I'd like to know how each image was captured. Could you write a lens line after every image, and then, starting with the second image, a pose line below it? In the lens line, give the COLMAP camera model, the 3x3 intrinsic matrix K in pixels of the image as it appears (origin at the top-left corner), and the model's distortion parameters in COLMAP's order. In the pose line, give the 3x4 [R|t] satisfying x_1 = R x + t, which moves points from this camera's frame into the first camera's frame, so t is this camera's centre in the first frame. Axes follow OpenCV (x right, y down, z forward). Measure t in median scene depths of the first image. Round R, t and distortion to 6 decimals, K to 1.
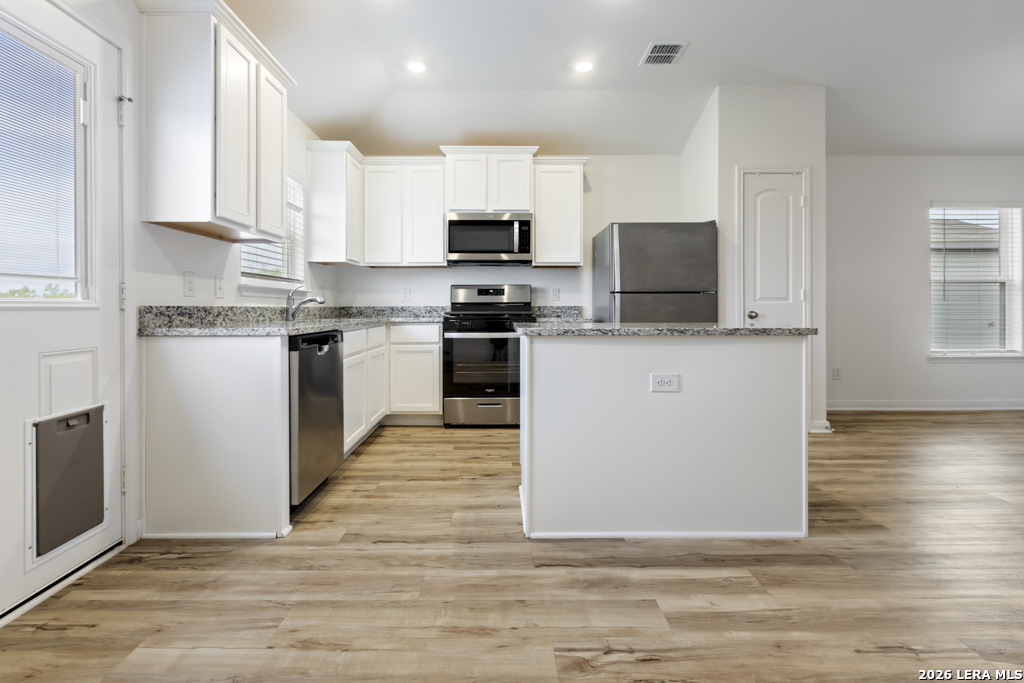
lens RADIAL K [[456.7, 0, 502.0], [0, 456.7, 310.9], [0, 0, 1]] dist [-0.001104, -0.000981]
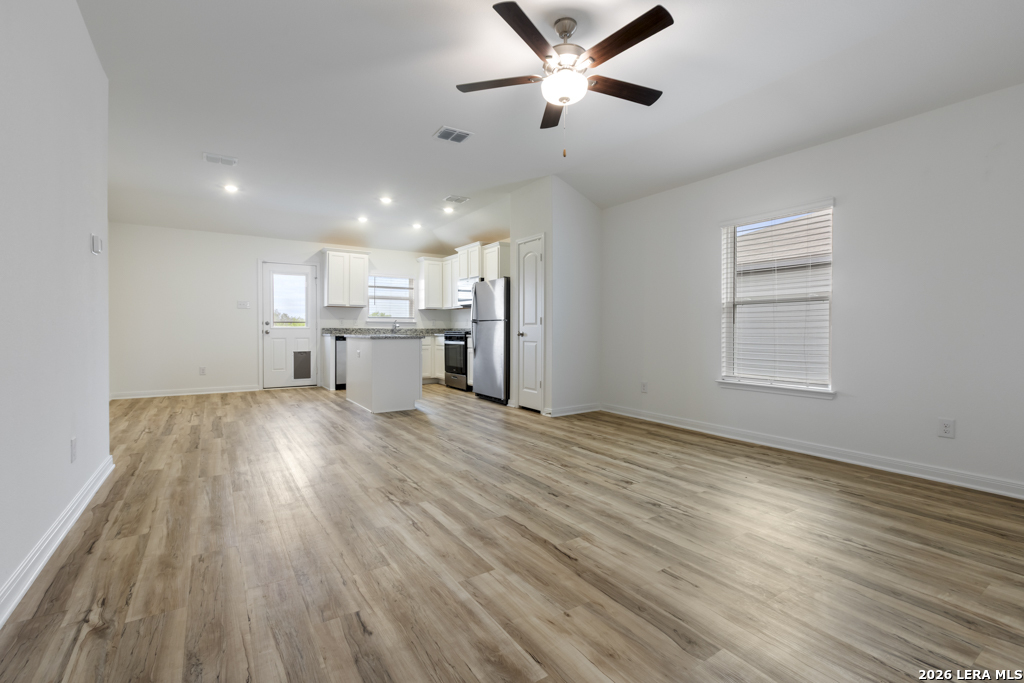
lens RADIAL K [[456.7, 0, 496.5], [0, 456.7, 327.9], [0, 0, 1]] dist [-0.001104, -0.000981]
pose [[0.530618, 0.001409, -0.847610, 1.846912], [-0.010660, 0.999931, -0.005011, -0.003958], [0.847544, 0.011695, 0.530596, 0.100278]]
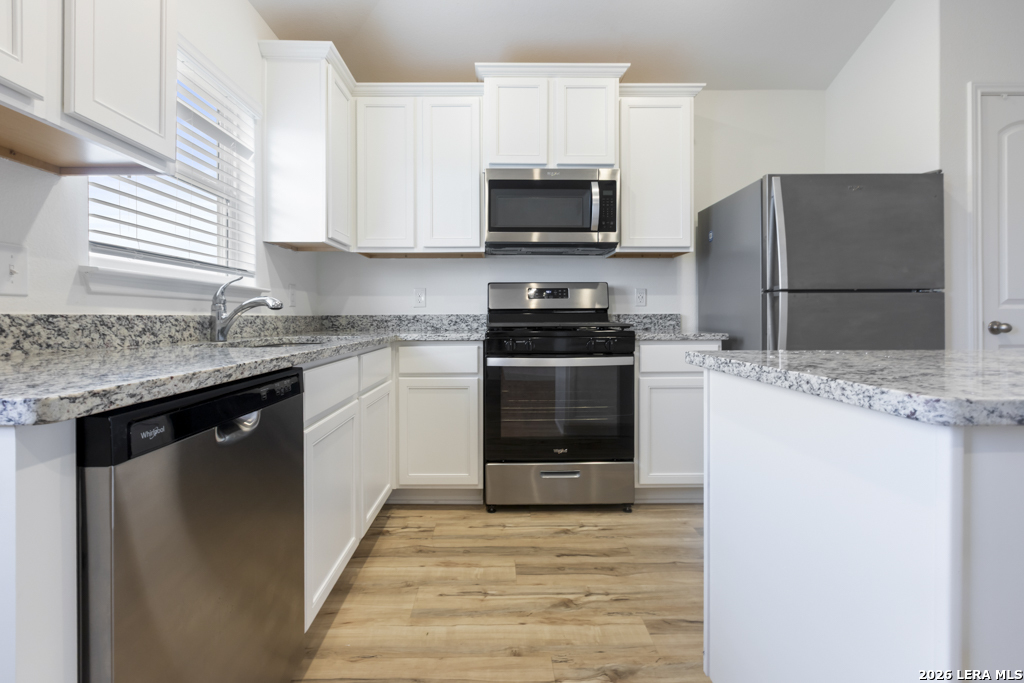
lens RADIAL K [[456.7, 0, 503.7], [0, 456.7, 316.1], [0, 0, 1]] dist [-0.001104, -0.000981]
pose [[0.999976, -0.001716, 0.006724, -0.112620], [0.001768, 0.999969, -0.007731, -0.003045], [-0.006711, 0.007742, 0.999948, 0.404257]]
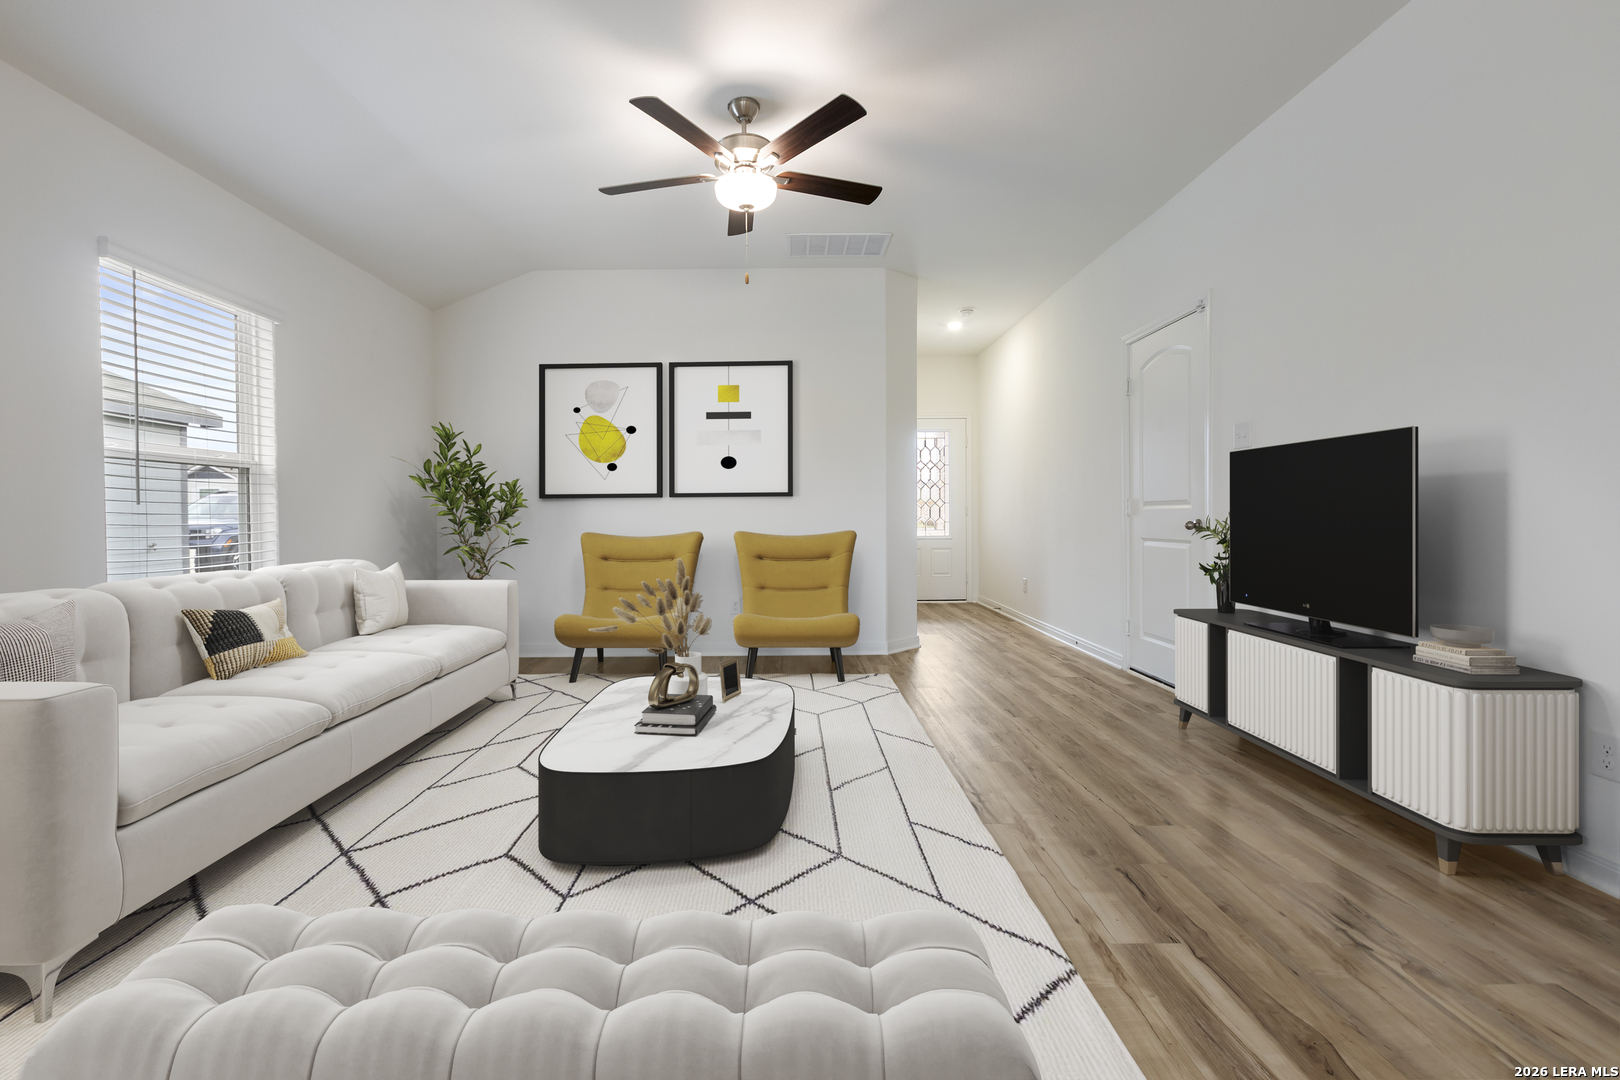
lens RADIAL K [[722.5, 0, 811.3], [0, 722.5, 538.9], [0, 0, 1]] dist [-0.001104, -0.000981]
pose [[-0.019613, -0.032897, 0.999266, 0.410662], [0.011340, 0.999387, 0.033123, -0.007362], [-0.999743, 0.011982, -0.019228, 0.530787]]
